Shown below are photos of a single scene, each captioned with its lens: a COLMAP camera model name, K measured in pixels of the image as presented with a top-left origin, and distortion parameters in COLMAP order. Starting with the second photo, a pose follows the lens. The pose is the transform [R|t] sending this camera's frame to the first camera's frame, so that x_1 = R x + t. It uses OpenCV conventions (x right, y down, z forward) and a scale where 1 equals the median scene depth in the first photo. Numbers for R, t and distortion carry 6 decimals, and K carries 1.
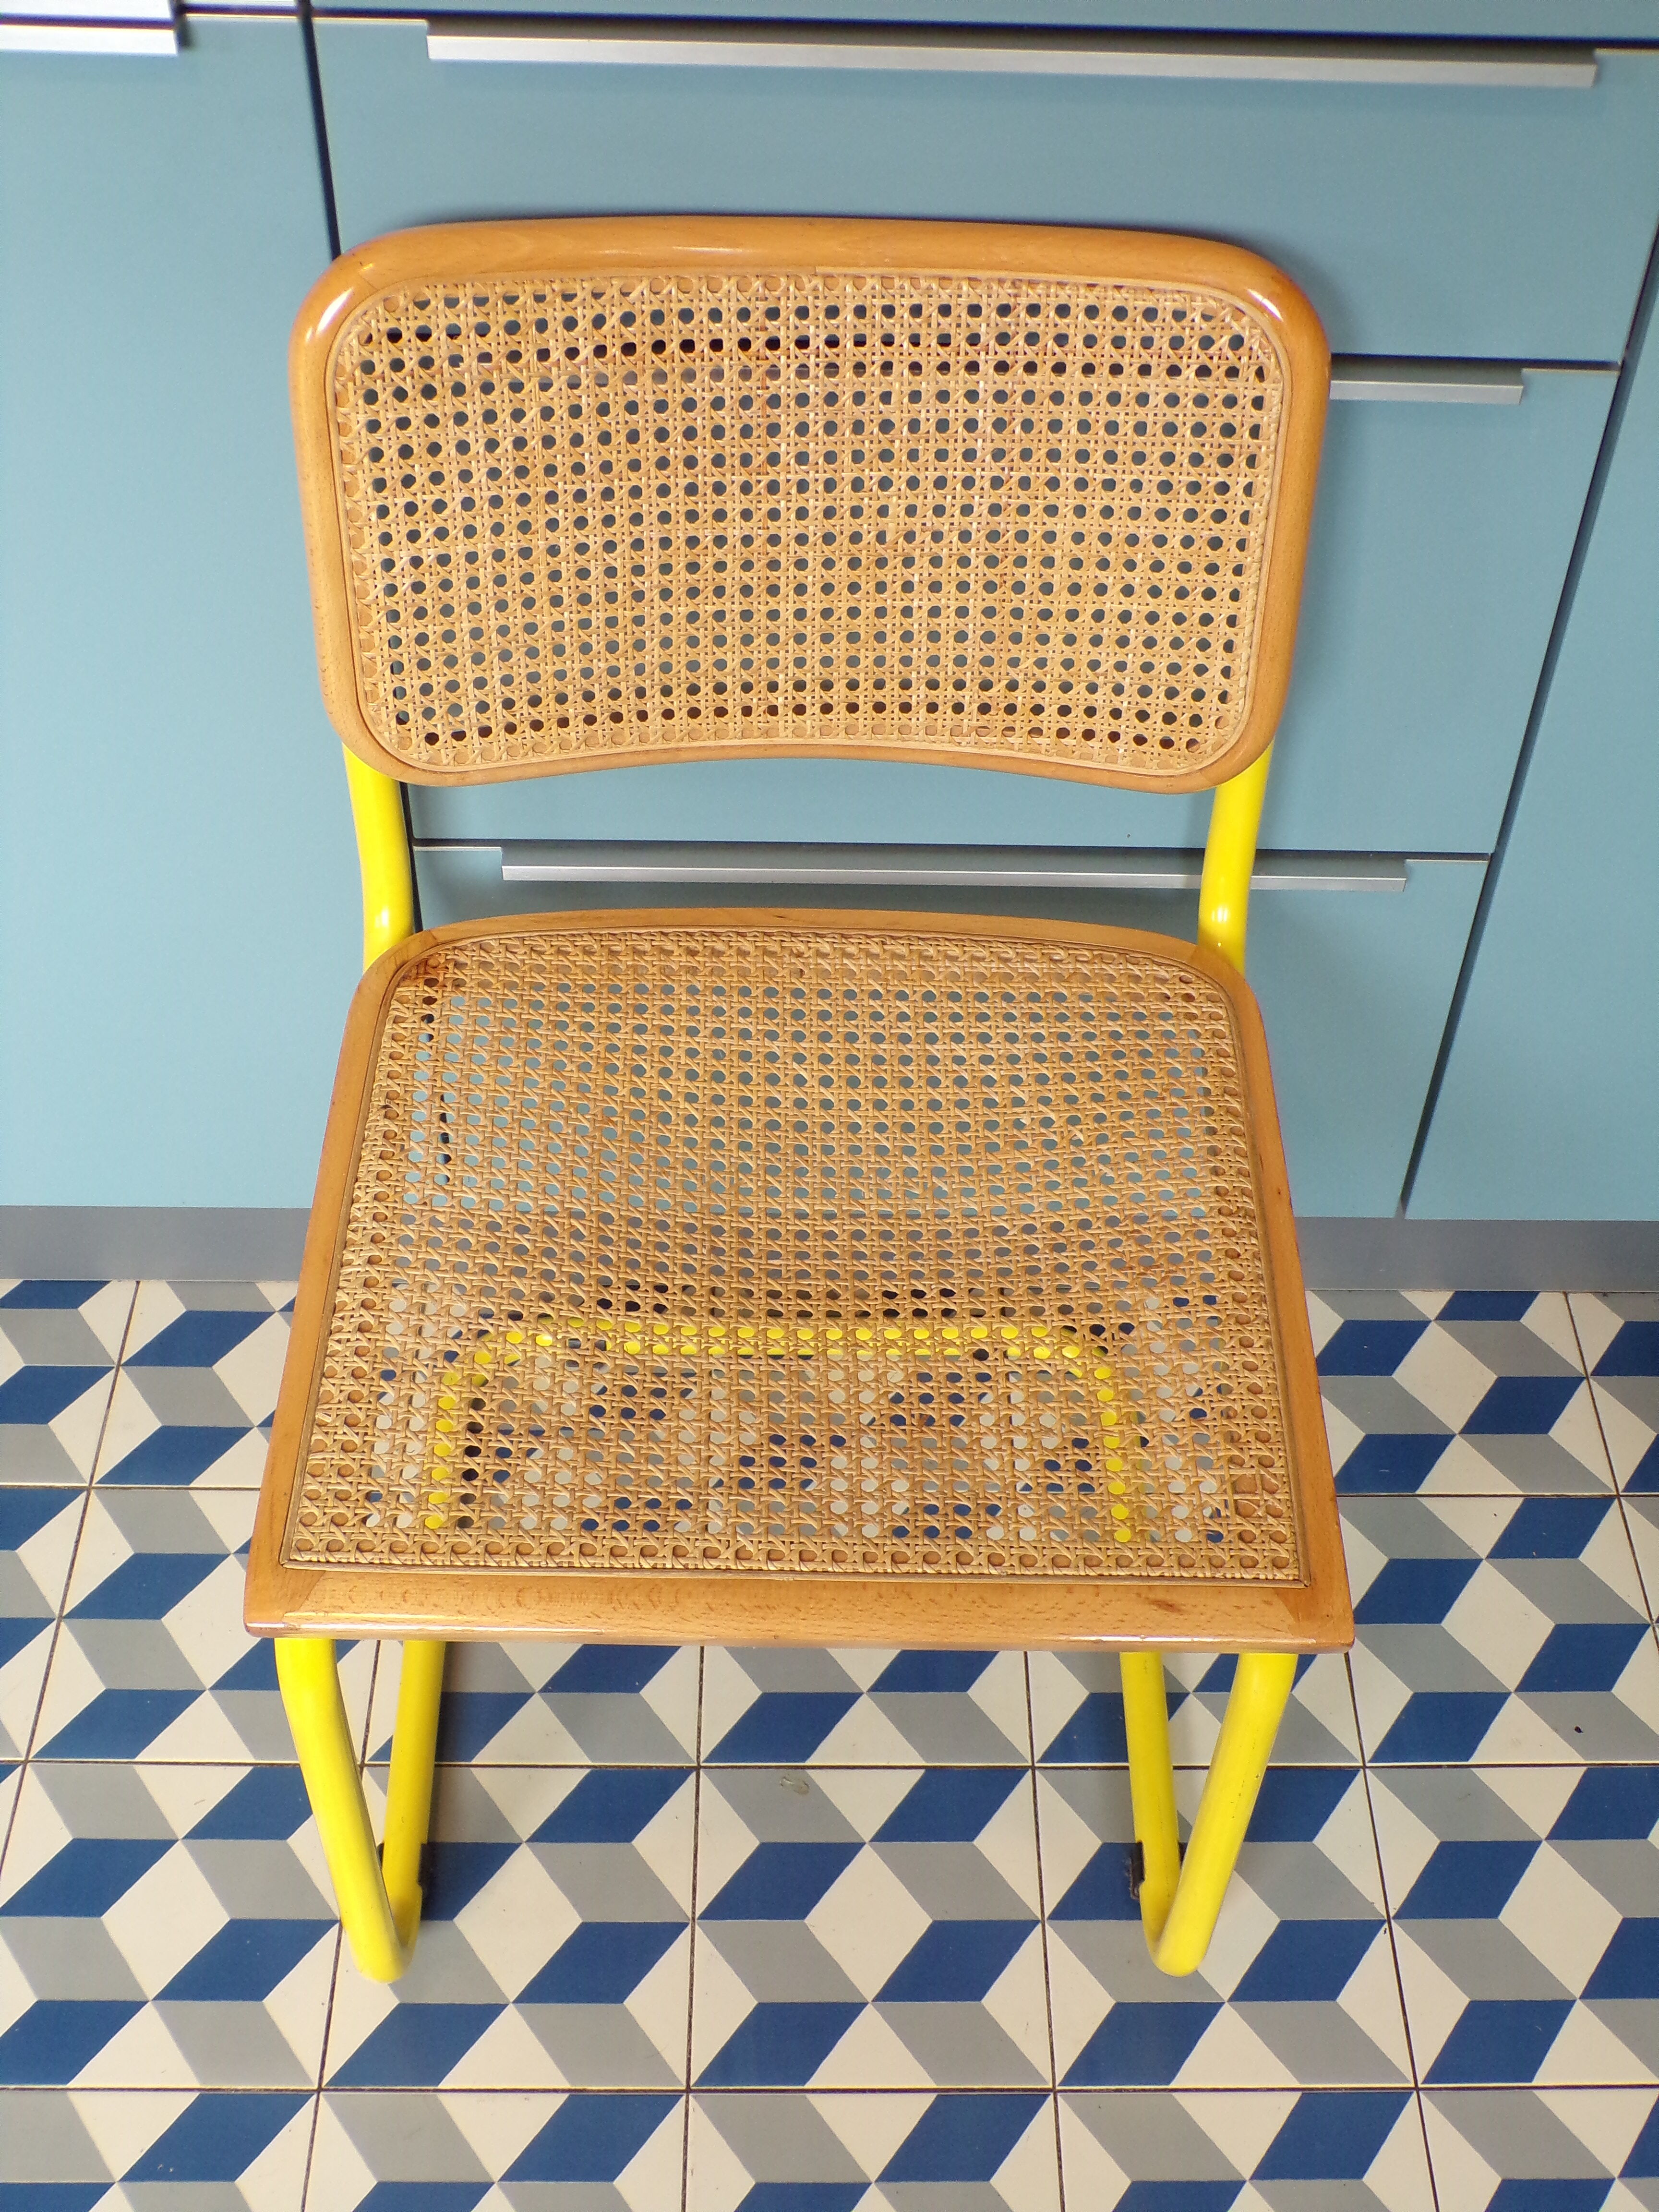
lens RADIAL K [[2599.7, 0, 829.5], [0, 2599.7, 1106.0], [0, 0, 1]] dist [-0.001414, -0.000616]
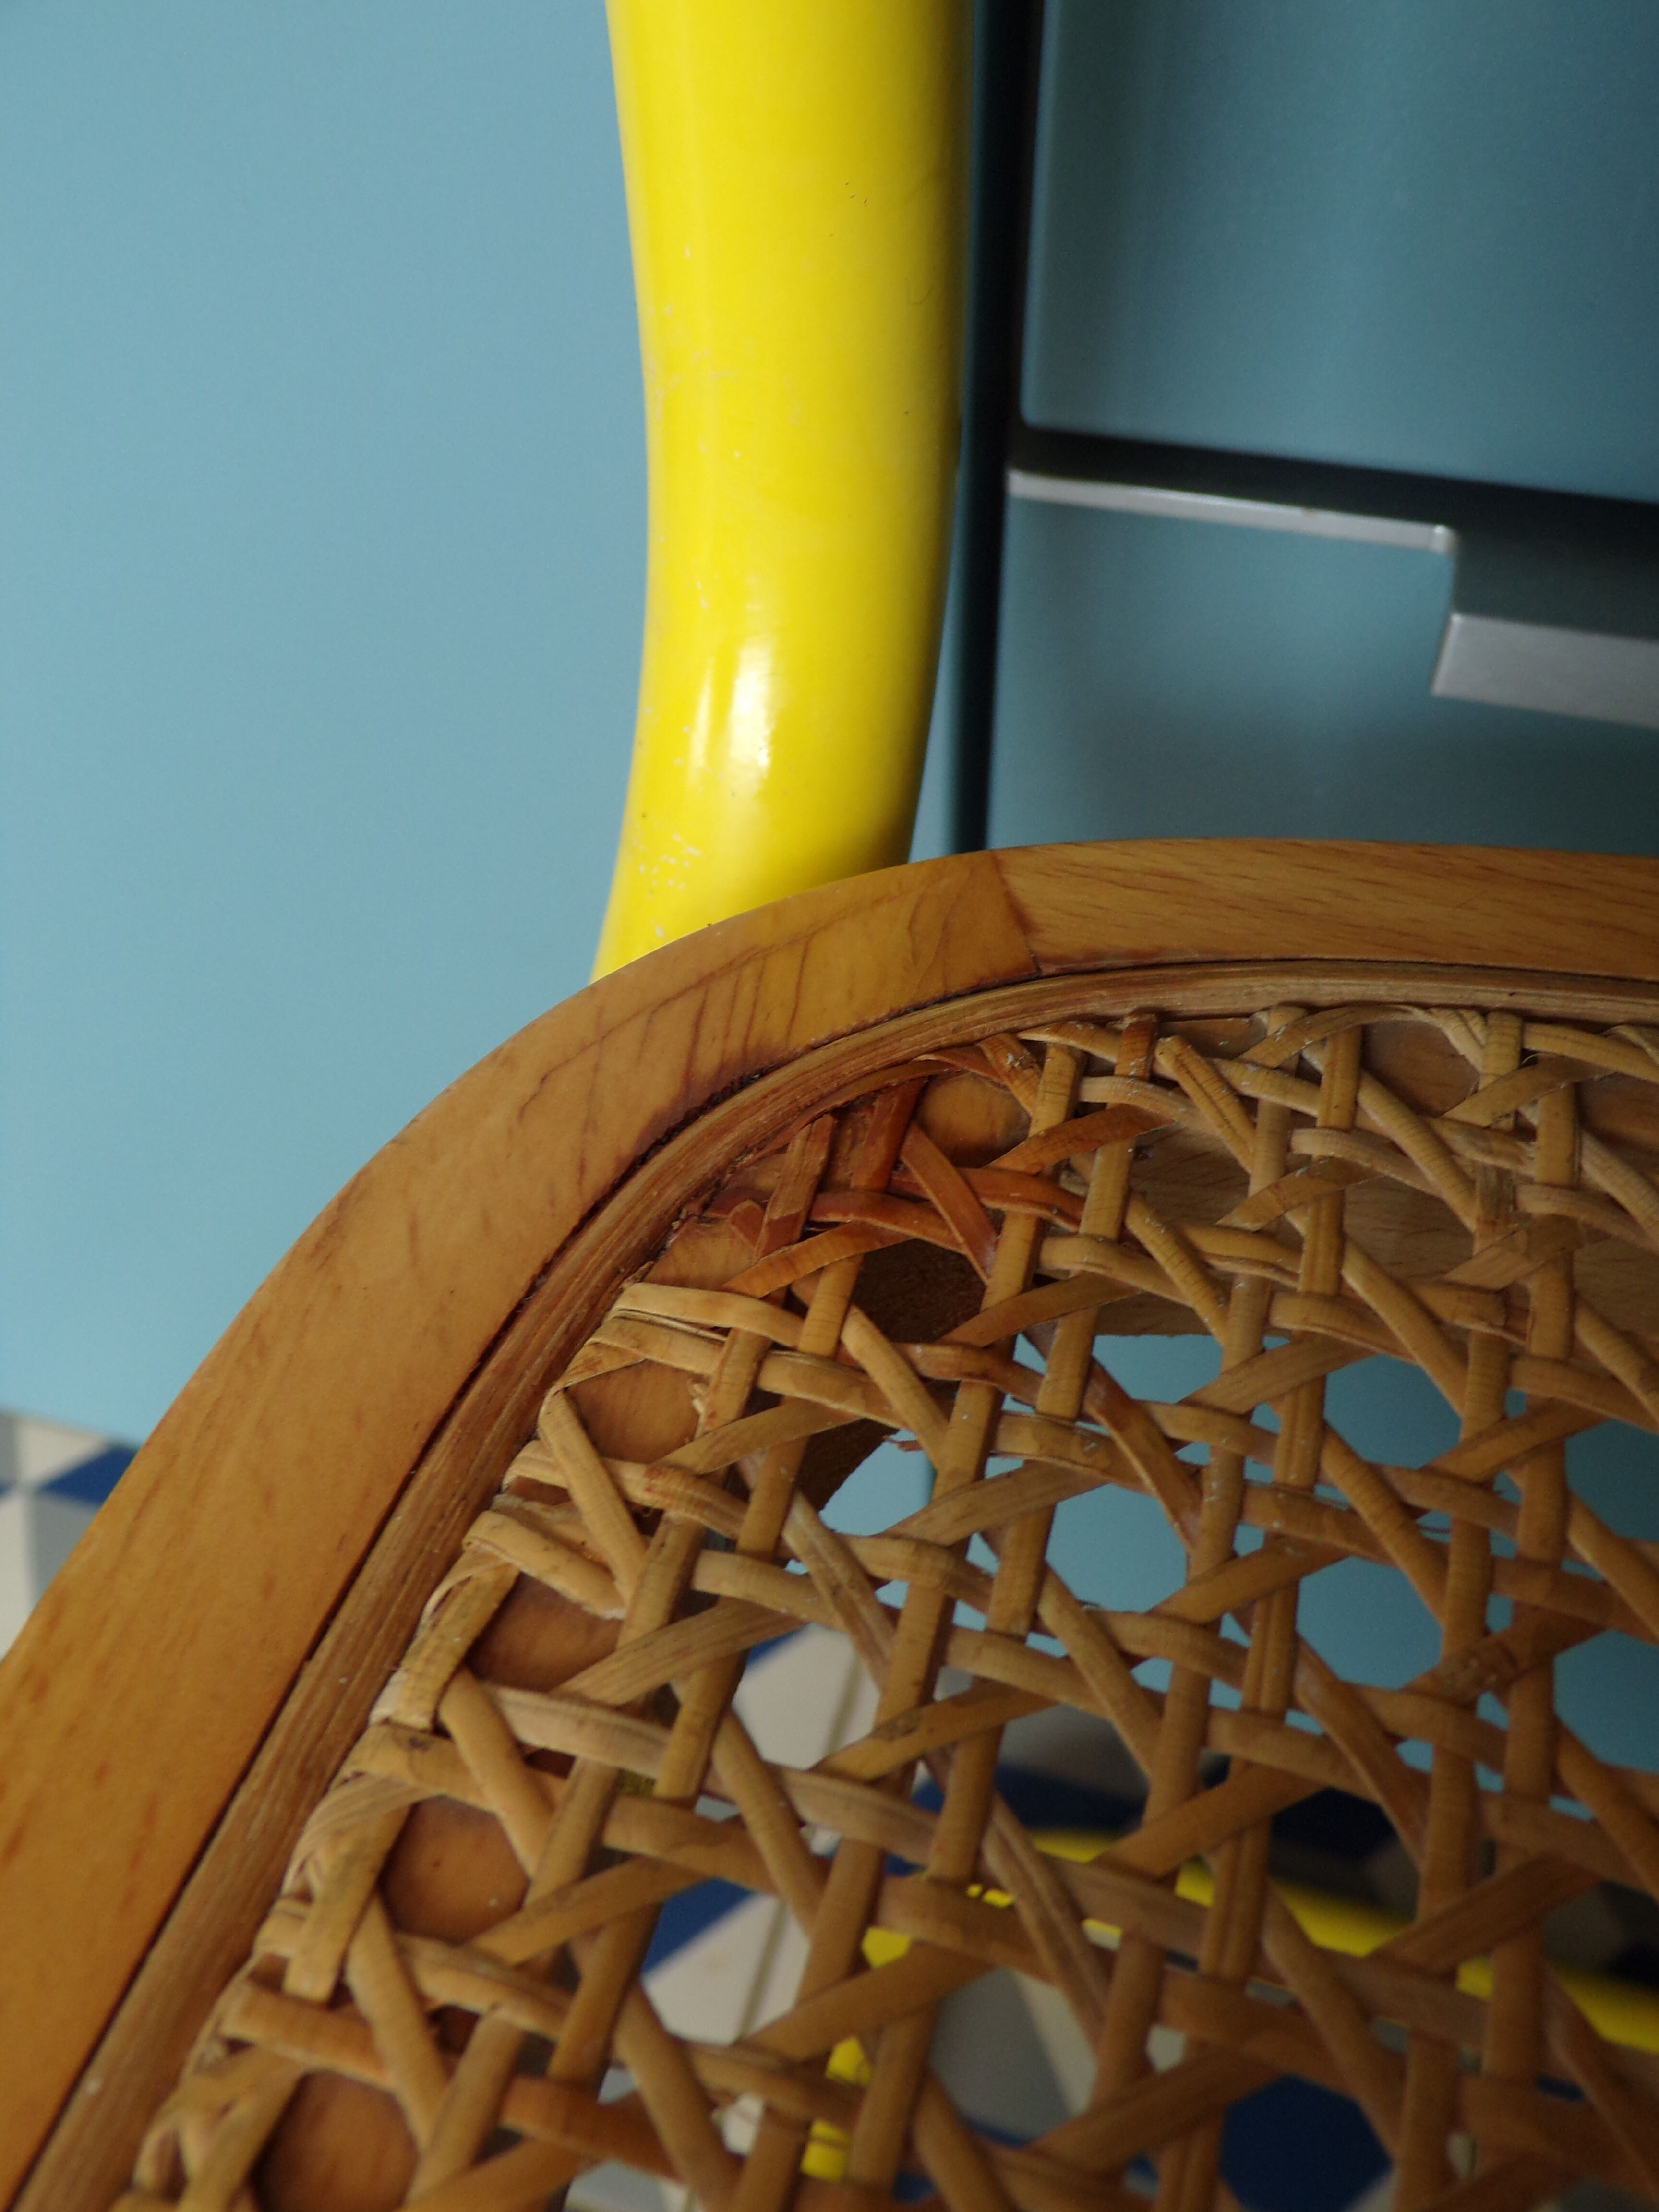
lens RADIAL K [[1785.8, 0, 829.5], [0, 1785.8, 1106.0], [0, 0, 1]] dist [0.000427, 0.000104]
pose [[0.951334, 0.198325, -0.235860, -0.139058], [-0.187857, 0.979957, 0.066290, -0.059818], [0.244280, -0.018756, 0.969523, 0.917110]]
